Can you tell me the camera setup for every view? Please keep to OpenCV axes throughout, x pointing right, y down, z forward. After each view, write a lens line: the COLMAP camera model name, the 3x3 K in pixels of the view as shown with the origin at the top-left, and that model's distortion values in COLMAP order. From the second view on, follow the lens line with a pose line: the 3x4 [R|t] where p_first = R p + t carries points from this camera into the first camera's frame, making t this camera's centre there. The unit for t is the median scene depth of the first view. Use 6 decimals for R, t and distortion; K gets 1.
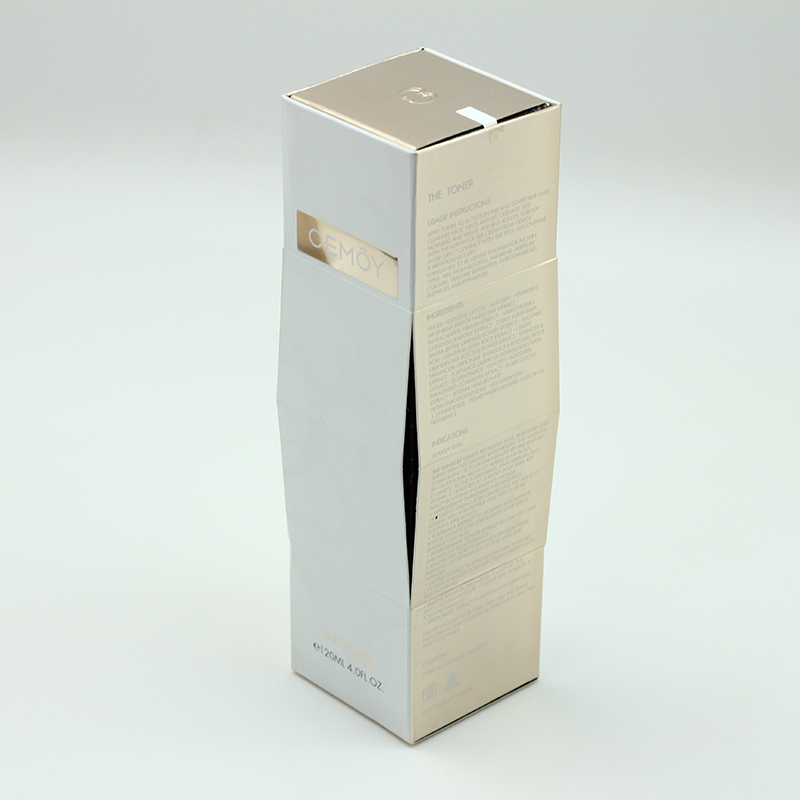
lens RADIAL K [[2922.1, 0, 399.1], [0, 2922.1, 398.8], [0, 0, 1]] dist [0.450592, 0.000000]
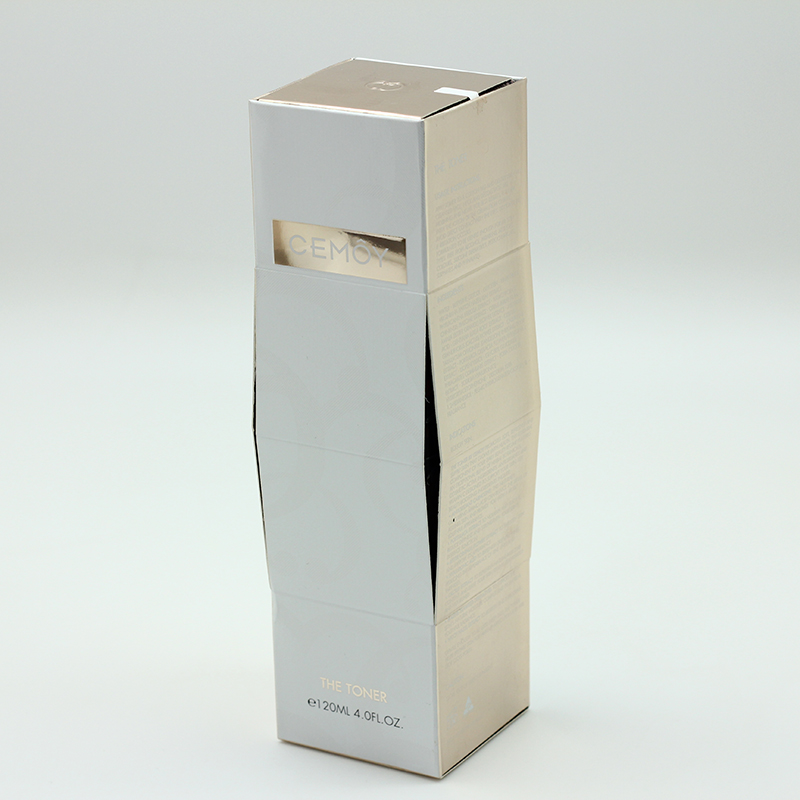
lens RADIAL K [[2922.1, 0, 400.2], [0, 2922.1, 399.2], [0, 0, 1]] dist [0.450592, 0.000000]
pose [[0.959366, -0.125301, 0.252819, -0.247021], [0.161477, 0.978572, -0.127755, 0.123955], [-0.231394, 0.163388, 0.959042, 0.074783]]
